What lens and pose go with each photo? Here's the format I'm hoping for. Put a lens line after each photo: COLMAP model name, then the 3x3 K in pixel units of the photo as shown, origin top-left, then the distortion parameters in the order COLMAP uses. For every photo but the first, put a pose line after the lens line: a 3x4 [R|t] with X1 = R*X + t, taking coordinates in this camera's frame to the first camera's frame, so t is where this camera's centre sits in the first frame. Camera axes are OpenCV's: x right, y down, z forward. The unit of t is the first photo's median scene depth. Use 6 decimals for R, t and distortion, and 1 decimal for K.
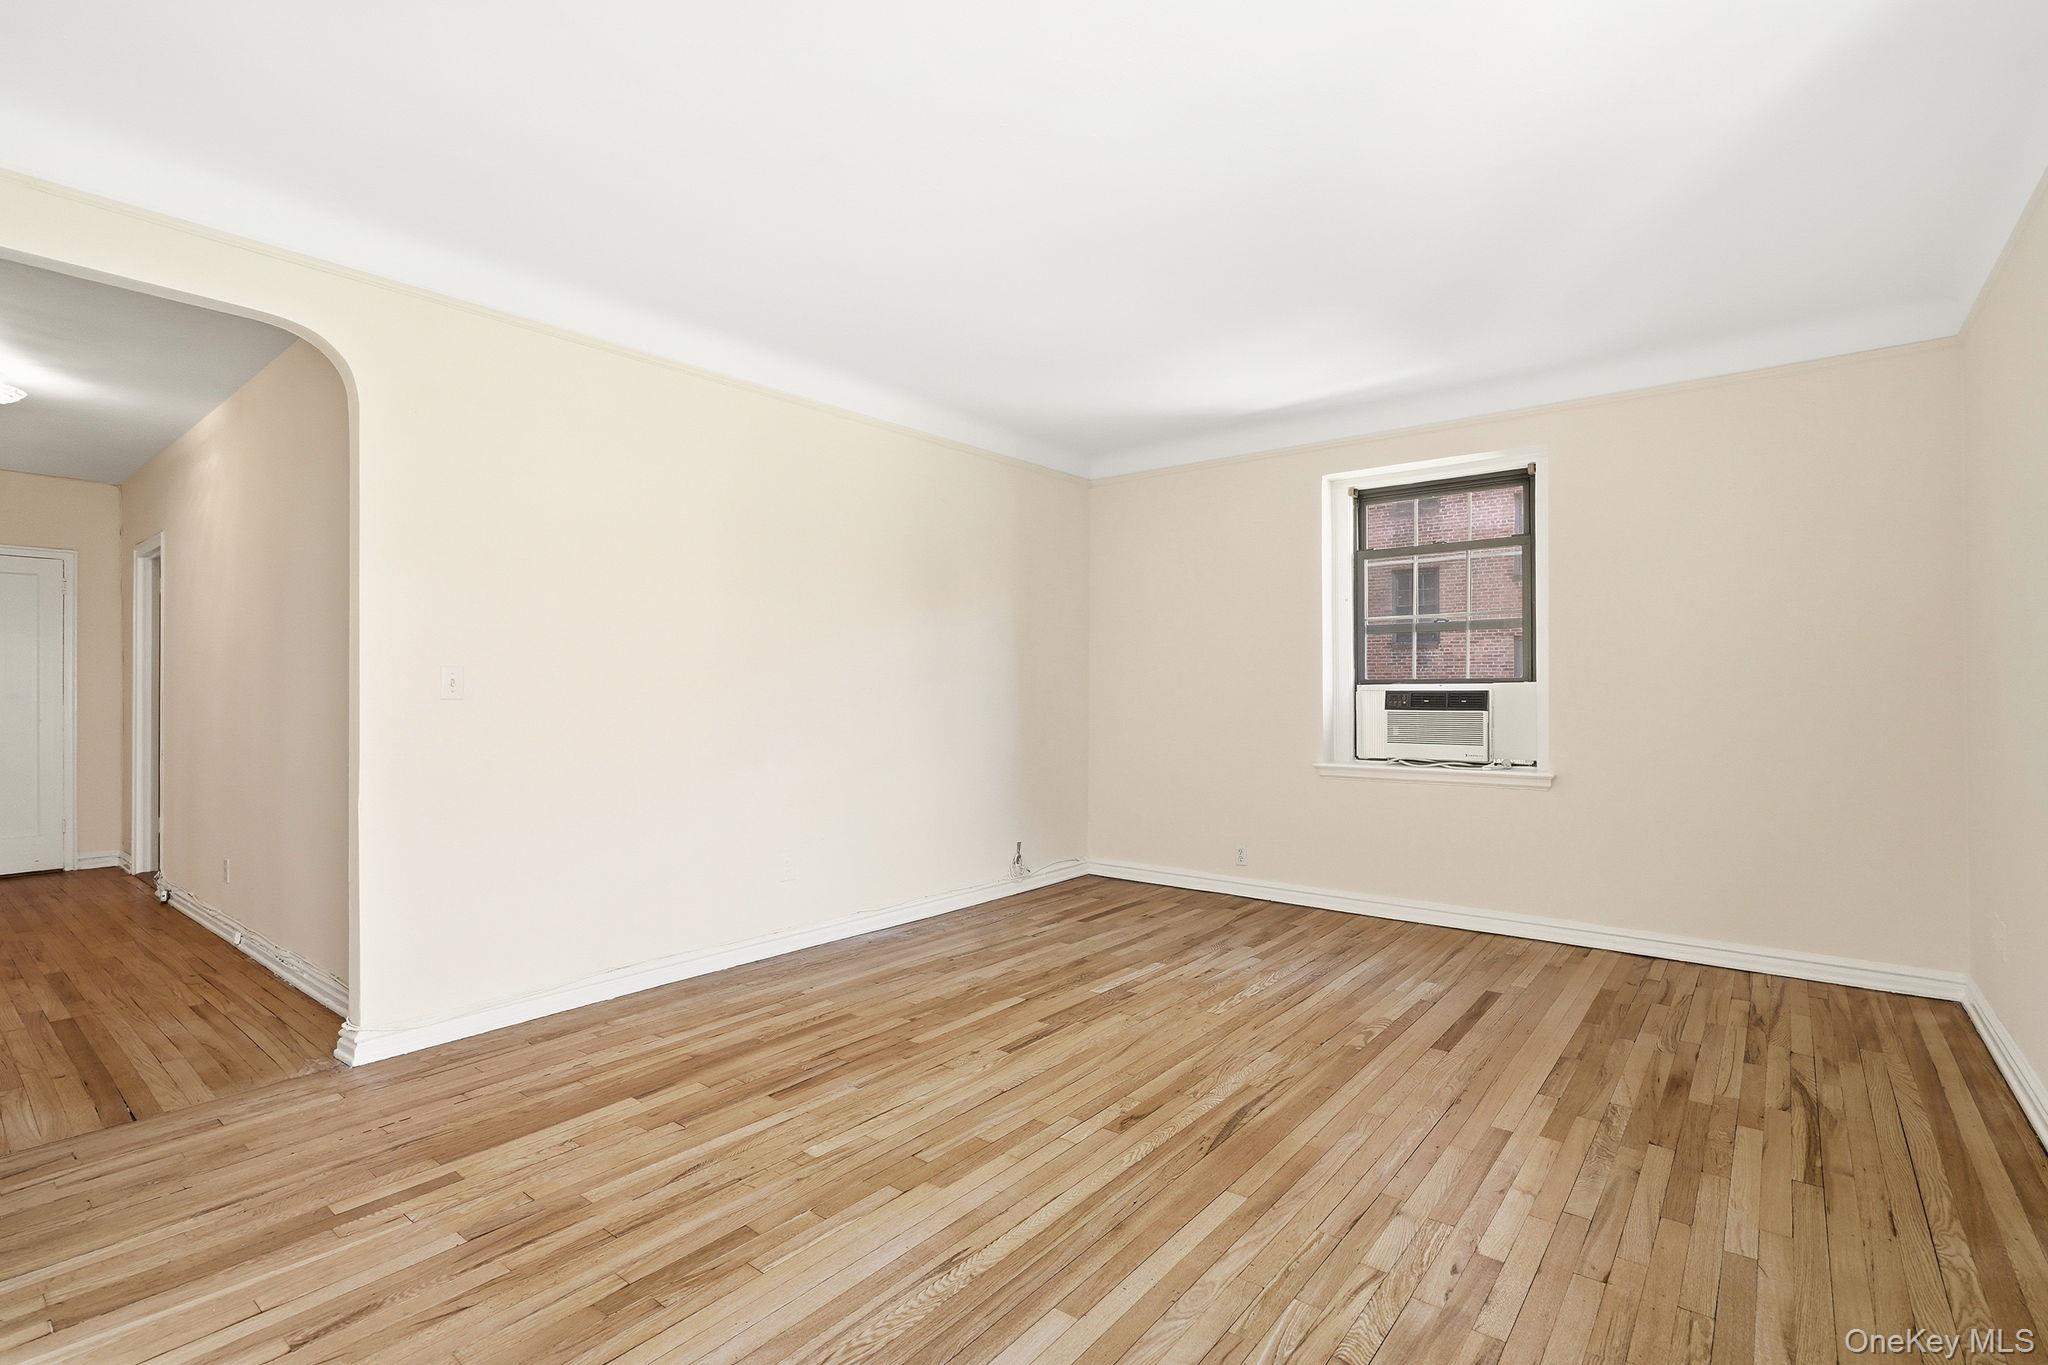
lens RADIAL K [[946.6, 0, 1026.8], [0, 946.6, 693.0], [0, 0, 1]] dist [-0.006954, 0.000893]
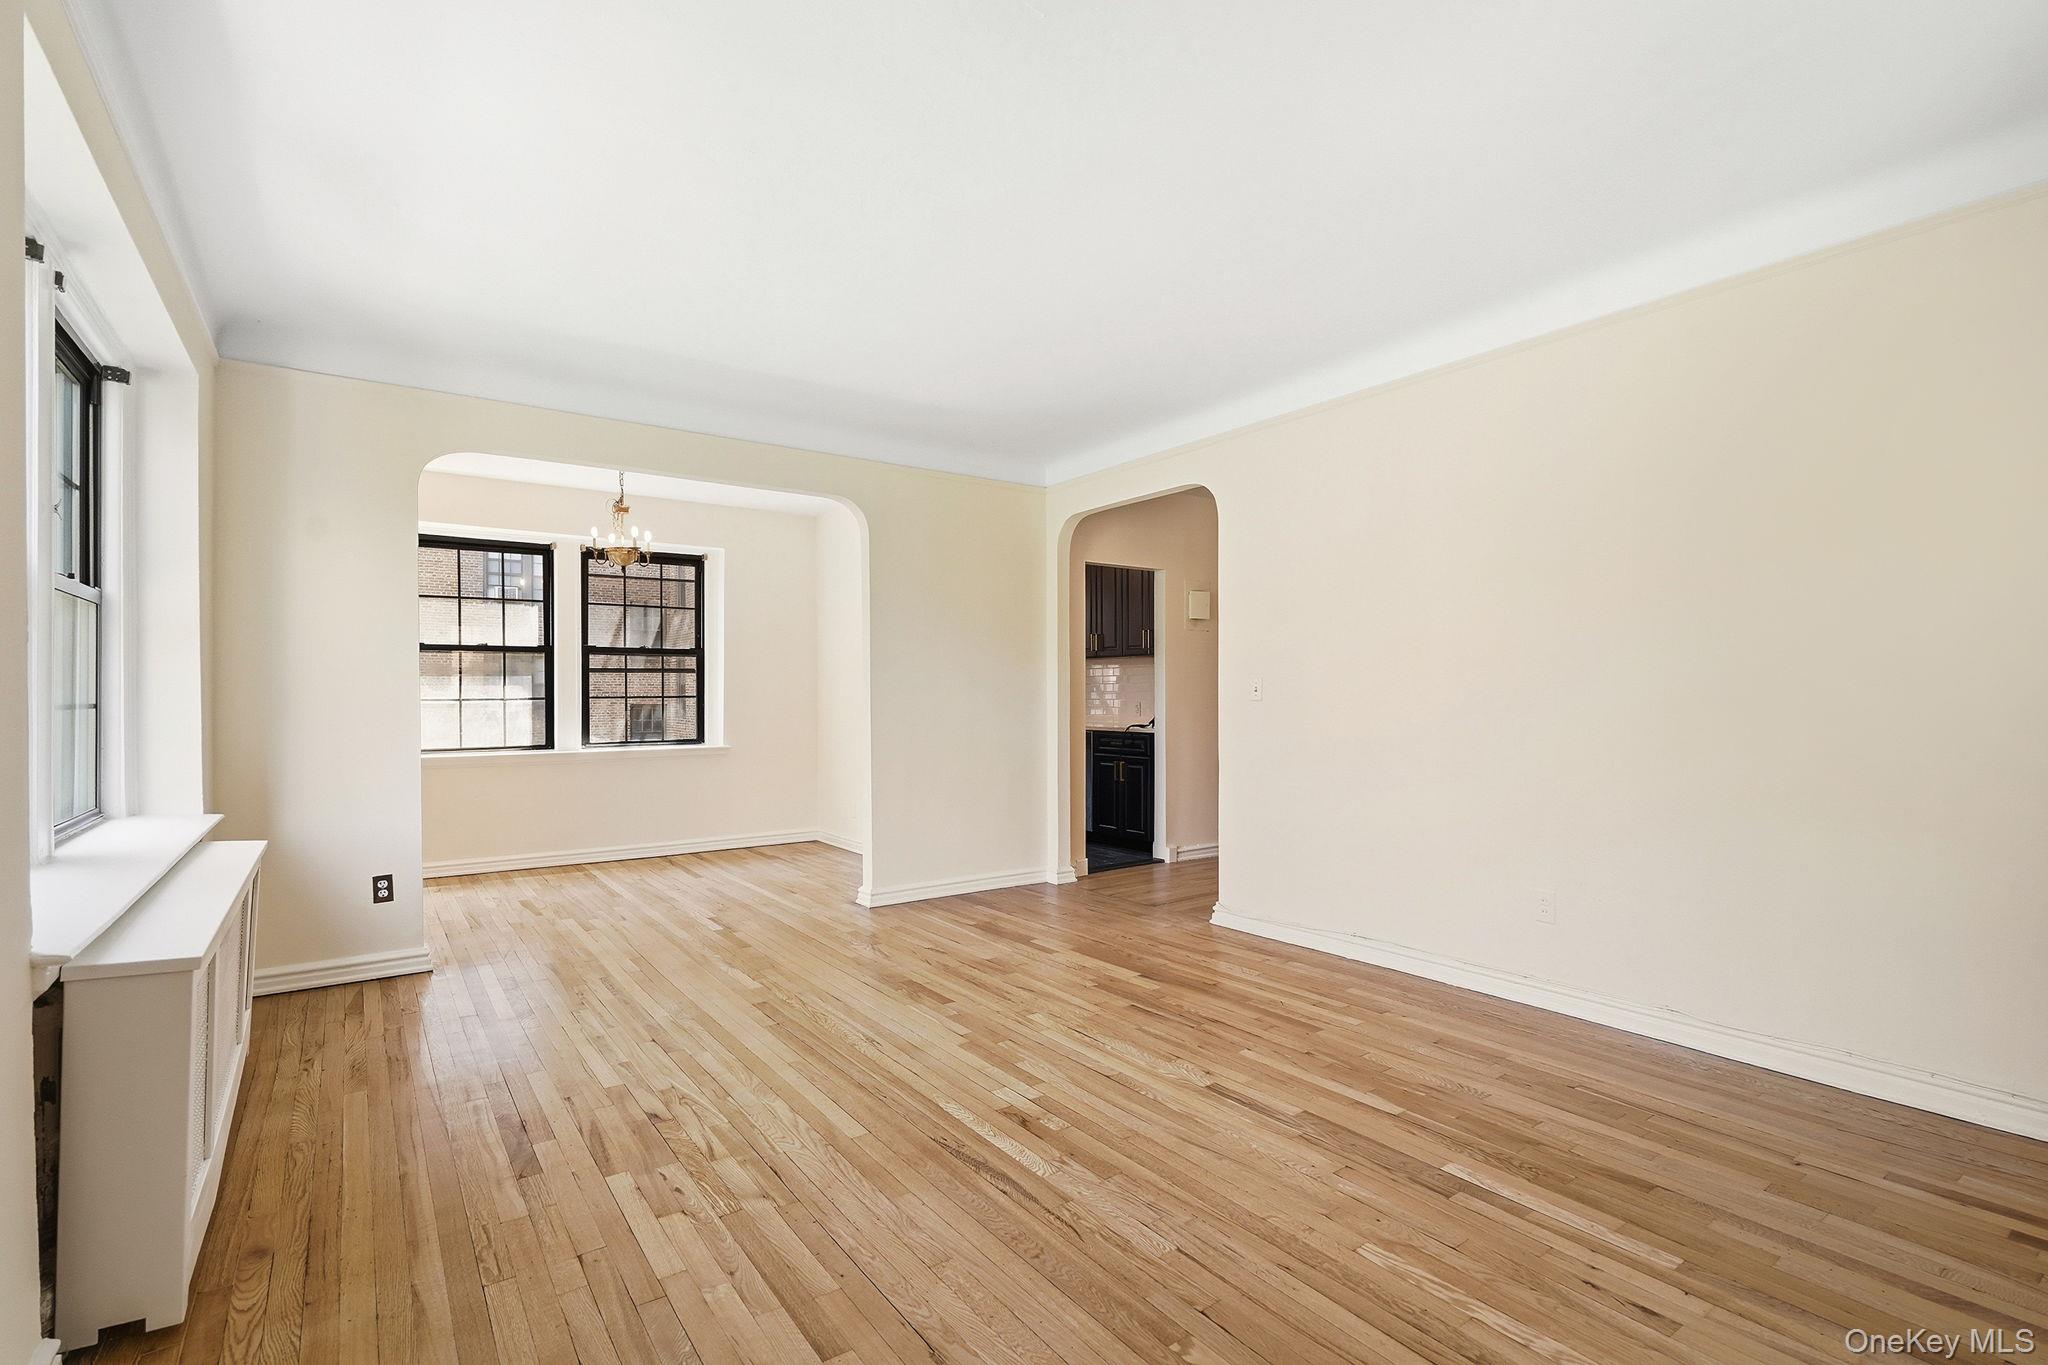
lens RADIAL K [[946.6, 0, 1026.8], [0, 946.6, 693.0], [0, 0, 1]] dist [-0.006954, 0.000893]
pose [[-0.268600, -0.000546, -0.963252, 0.916155], [0.003416, 0.999993, -0.001519, -0.003322], [0.963246, -0.003698, -0.268596, 1.081500]]
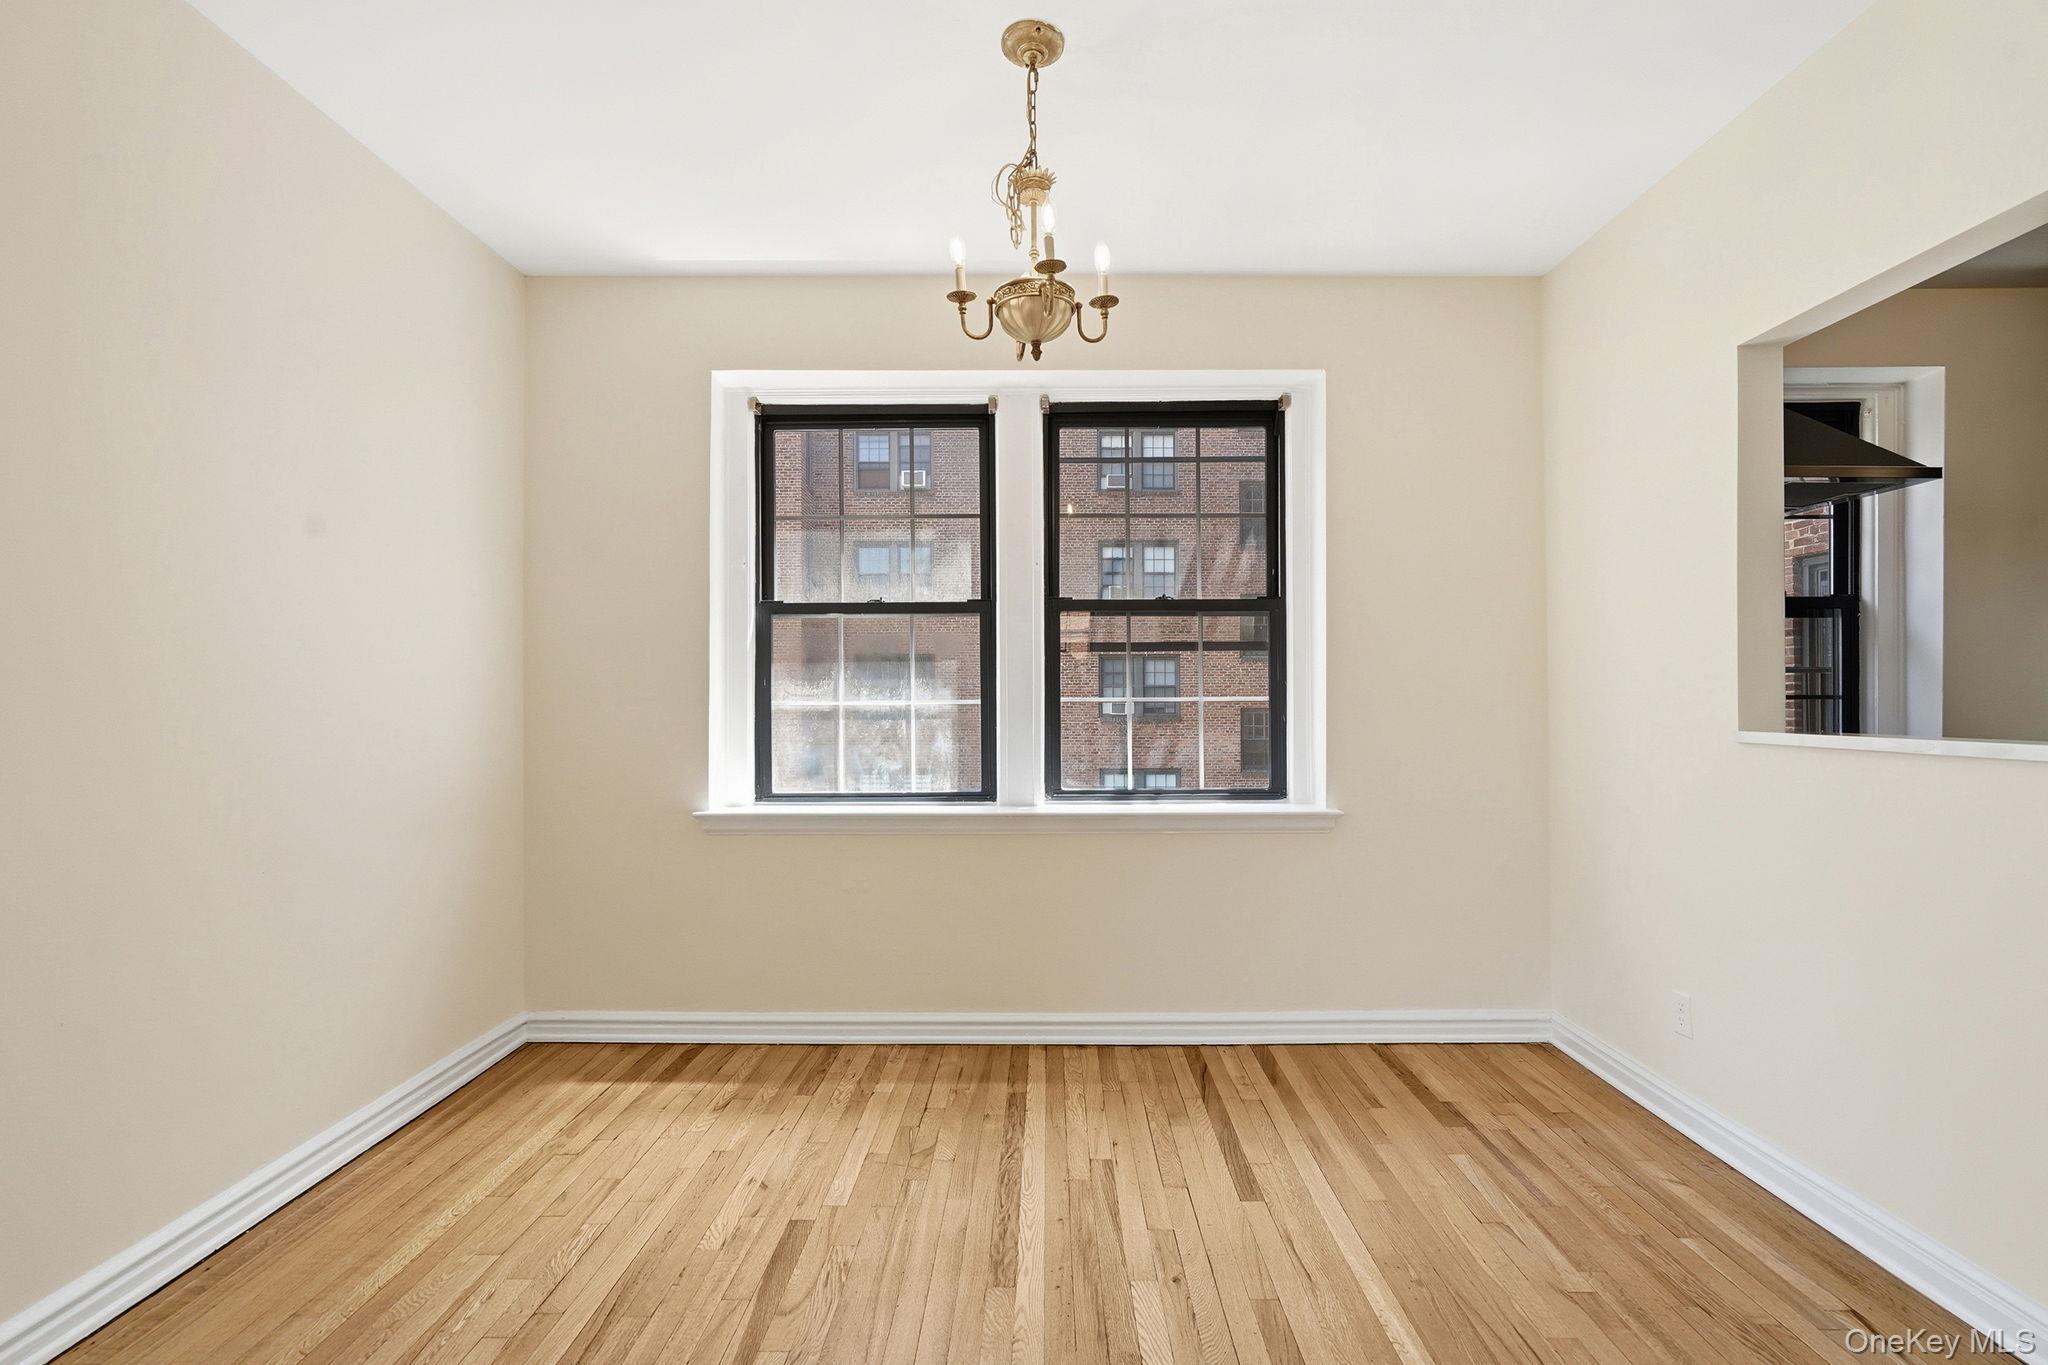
lens RADIAL K [[959.1, 0, 1032.1], [0, 959.1, 690.5], [0, 0, 1]] dist [-0.000254, 0.001289]
pose [[-0.776499, 0.000174, -0.630118, -0.227461], [0.006624, 0.999947, -0.007886, -0.002501], [0.630083, -0.010298, -0.776459, 0.342708]]
